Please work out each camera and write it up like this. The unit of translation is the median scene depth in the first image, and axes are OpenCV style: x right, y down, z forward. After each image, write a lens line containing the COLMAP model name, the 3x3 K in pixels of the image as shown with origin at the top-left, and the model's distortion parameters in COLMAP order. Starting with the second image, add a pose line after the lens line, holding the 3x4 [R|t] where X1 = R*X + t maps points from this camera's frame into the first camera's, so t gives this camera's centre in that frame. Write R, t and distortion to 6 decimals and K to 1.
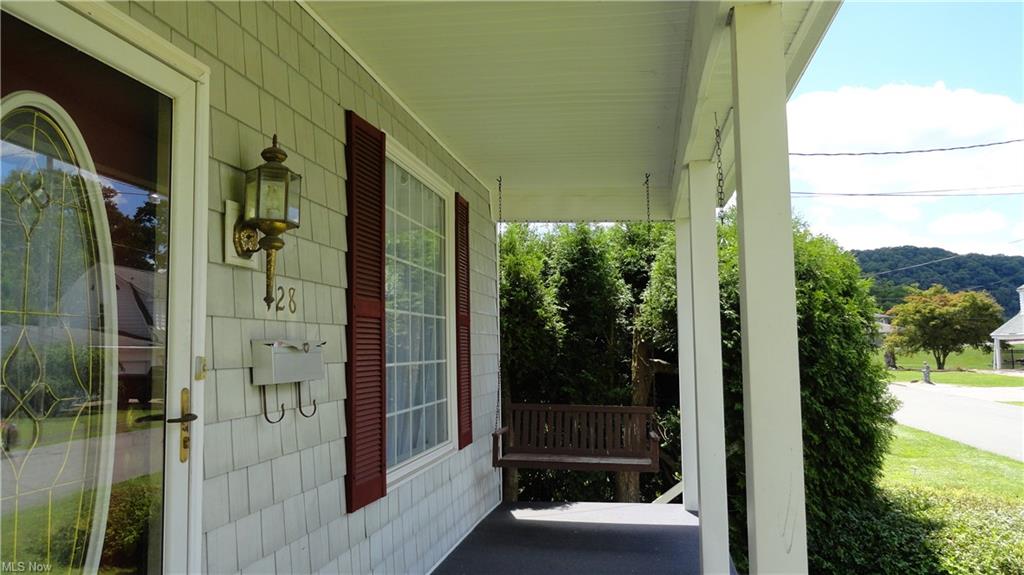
lens RADIAL K [[703.7, 0, 511.8], [0, 703.7, 289.9], [0, 0, 1]] dist [-0.009424, 0.013712]
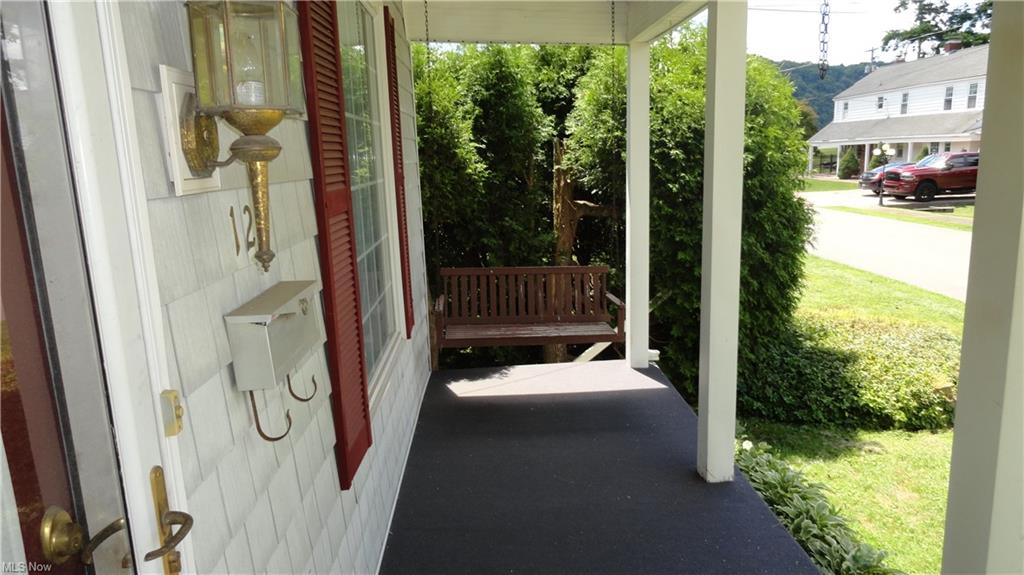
lens RADIAL K [[703.7, 0, 513.9], [0, 703.7, 286.8], [0, 0, 1]] dist [-0.009424, 0.013712]
pose [[0.973224, -0.060426, 0.221774, -0.095099], [-0.000056, 0.964765, 0.263113, -0.035957], [-0.229858, -0.256080, 0.938929, 0.149839]]
